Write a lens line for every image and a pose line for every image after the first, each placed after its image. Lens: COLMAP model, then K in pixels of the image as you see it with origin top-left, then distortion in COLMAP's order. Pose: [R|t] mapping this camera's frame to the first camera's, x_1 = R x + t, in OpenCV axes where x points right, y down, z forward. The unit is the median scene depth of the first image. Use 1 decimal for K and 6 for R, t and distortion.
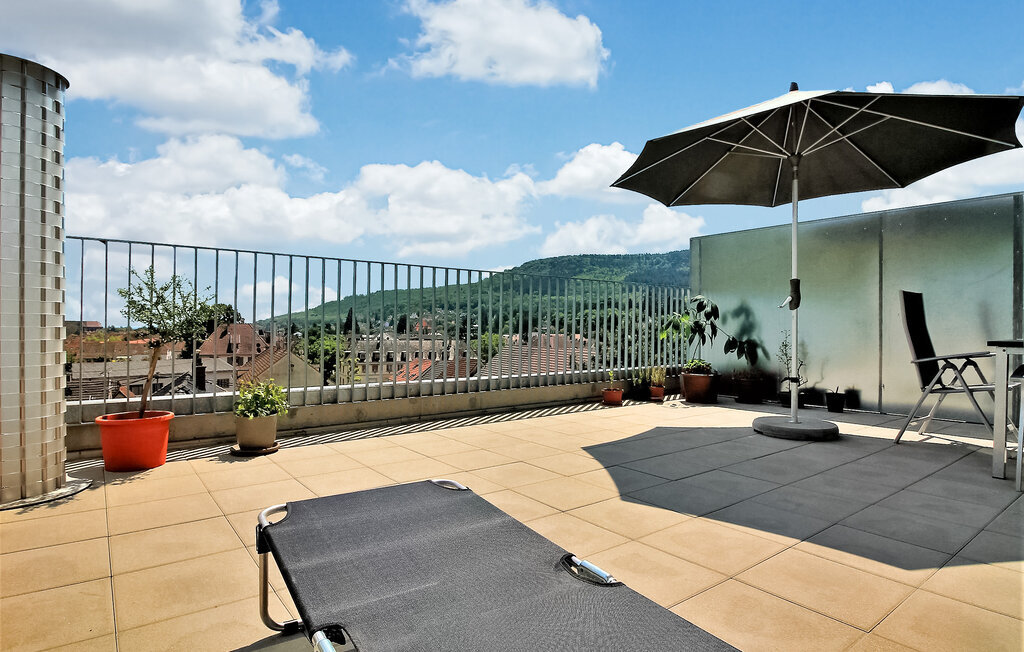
lens RADIAL K [[559.7, 0, 507.2], [0, 559.7, 324.6], [0, 0, 1]] dist [-0.005221, -0.001019]
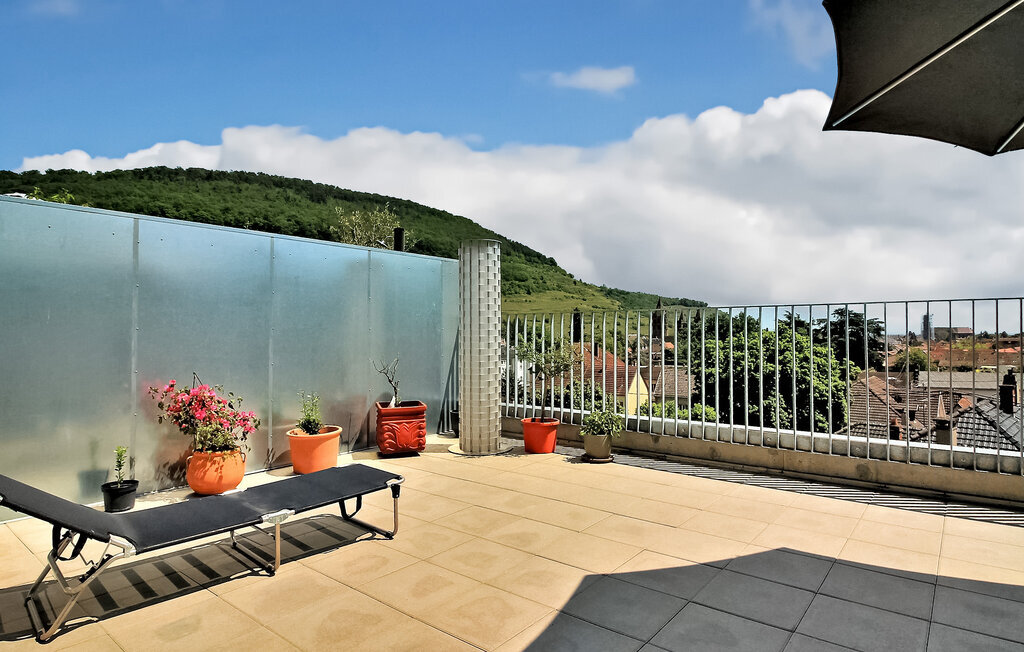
lens RADIAL K [[559.7, 0, 502.7], [0, 559.7, 318.3], [0, 0, 1]] dist [-0.005221, -0.001019]
pose [[0.226719, -0.026507, -0.973599, 0.707093], [0.005893, 0.999649, -0.025844, -0.069873], [0.973942, 0.000122, 0.226796, 0.394418]]
